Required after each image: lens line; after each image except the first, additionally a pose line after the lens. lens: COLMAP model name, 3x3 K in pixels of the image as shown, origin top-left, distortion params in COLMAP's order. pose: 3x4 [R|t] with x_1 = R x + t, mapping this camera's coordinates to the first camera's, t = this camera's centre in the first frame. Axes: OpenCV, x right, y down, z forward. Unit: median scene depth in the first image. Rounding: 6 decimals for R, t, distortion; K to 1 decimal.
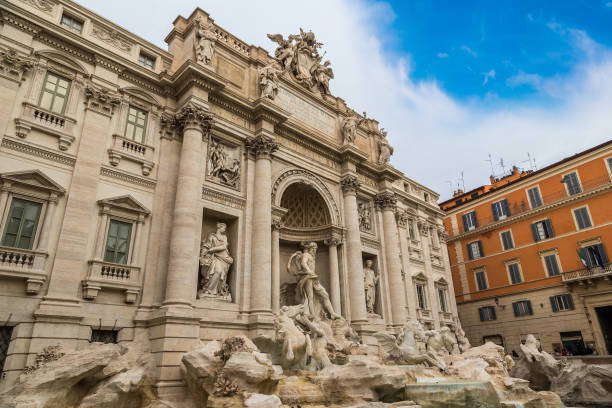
lens RADIAL K [[404.7, 0, 306.0], [0, 404.7, 201.9], [0, 0, 1]] dist [0.003213, 0.001671]
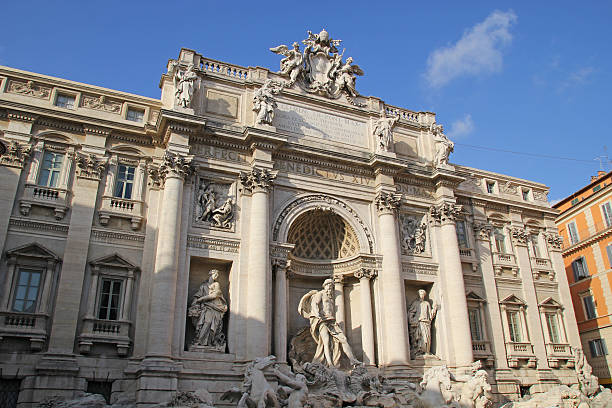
lens RADIAL K [[515.8, 0, 306.3], [0, 515.8, 192.2], [0, 0, 1]] dist [-0.181179, 0.169790]
pose [[0.937789, -0.133050, -0.320701, 0.363218], [0.124770, 0.991103, -0.046331, -0.040406], [0.324012, 0.003435, 0.946047, -0.055682]]
